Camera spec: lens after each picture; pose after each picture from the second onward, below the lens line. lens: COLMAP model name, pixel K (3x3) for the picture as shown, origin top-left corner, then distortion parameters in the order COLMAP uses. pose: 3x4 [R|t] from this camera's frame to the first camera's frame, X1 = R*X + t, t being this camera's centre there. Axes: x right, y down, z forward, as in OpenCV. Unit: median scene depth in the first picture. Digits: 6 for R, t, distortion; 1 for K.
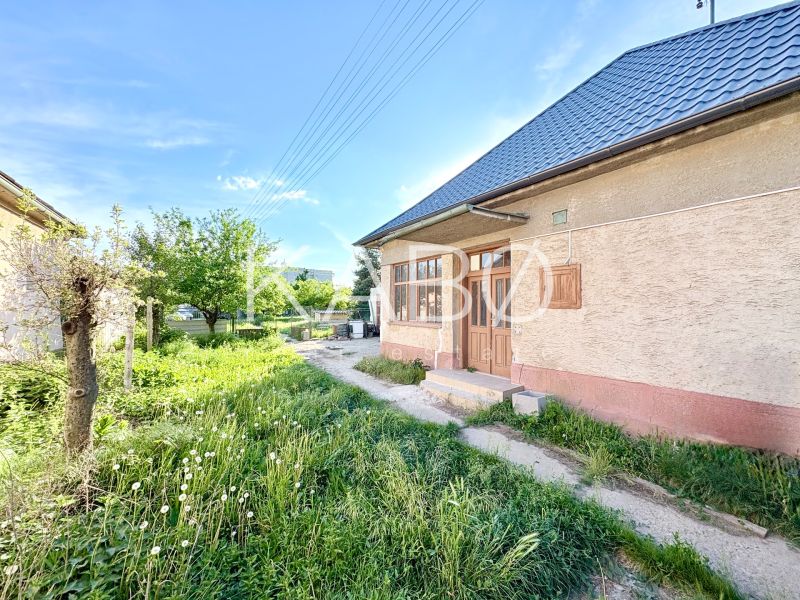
lens RADIAL K [[320.5, 0, 400.0], [0, 320.5, 300.7], [0, 0, 1]] dist [-0.001400, 0.000028]
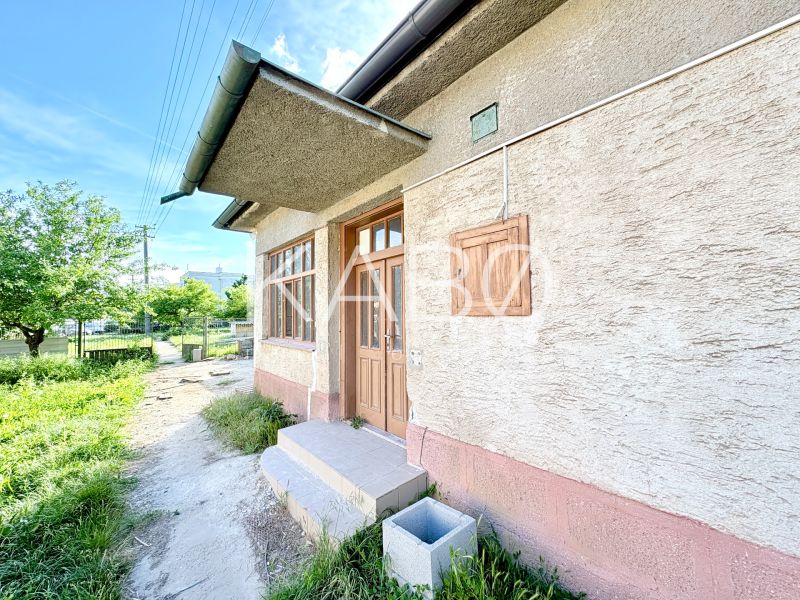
lens RADIAL K [[320.5, 0, 400.5], [0, 320.5, 301.5], [0, 0, 1]] dist [-0.001400, 0.000028]
pose [[0.992019, -0.014955, 0.125197, 0.321340], [0.017316, 0.999692, -0.017794, 0.009187], [-0.124892, 0.019820, 0.991972, 0.566005]]
